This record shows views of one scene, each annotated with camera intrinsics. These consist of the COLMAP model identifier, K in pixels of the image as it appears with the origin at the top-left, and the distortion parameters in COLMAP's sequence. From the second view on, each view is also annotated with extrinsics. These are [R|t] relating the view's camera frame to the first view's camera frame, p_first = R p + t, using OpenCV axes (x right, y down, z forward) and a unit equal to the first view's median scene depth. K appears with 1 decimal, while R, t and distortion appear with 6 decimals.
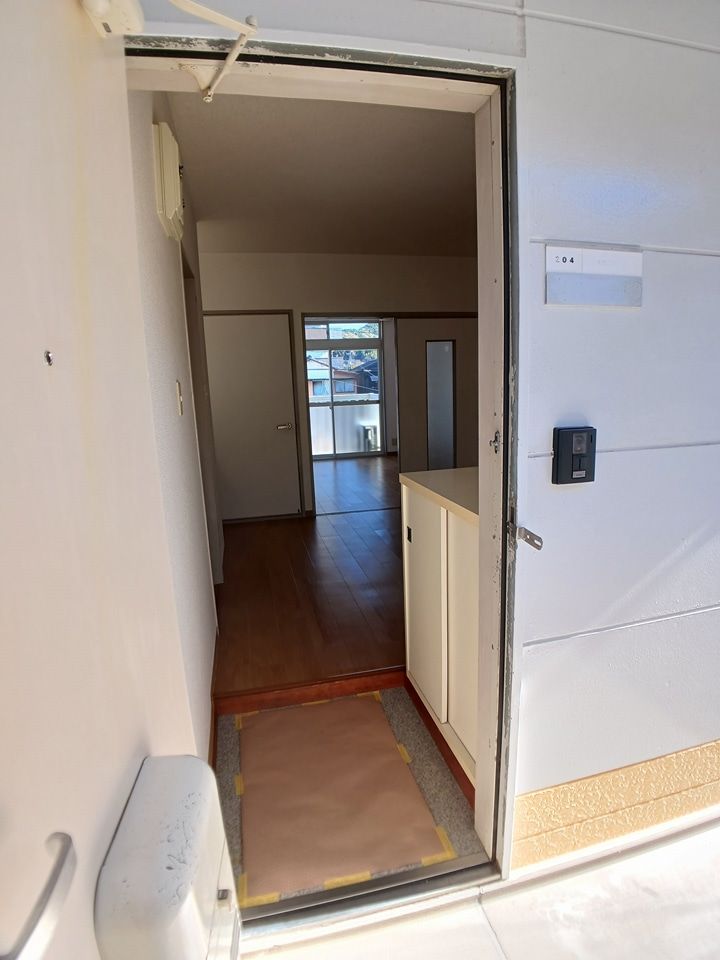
lens RADIAL K [[517.2, 0, 360.0], [0, 517.2, 480.0], [0, 0, 1]] dist [-0.089170, 0.000021]
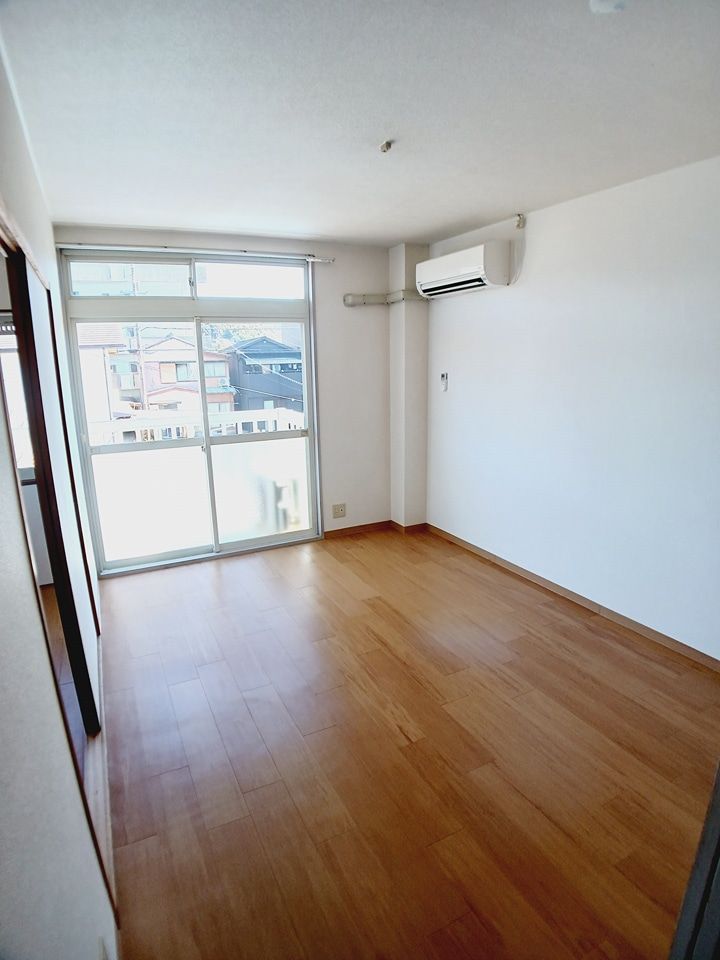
lens RADIAL K [[517.2, 0, 360.0], [0, 517.2, 480.0], [0, 0, 1]] dist [-0.089170, 0.000021]
pose [[0.969505, -0.031715, 0.243012, -0.032135], [0.022793, 0.998962, 0.039437, -0.122754], [-0.244010, -0.032695, 0.969221, 0.505949]]
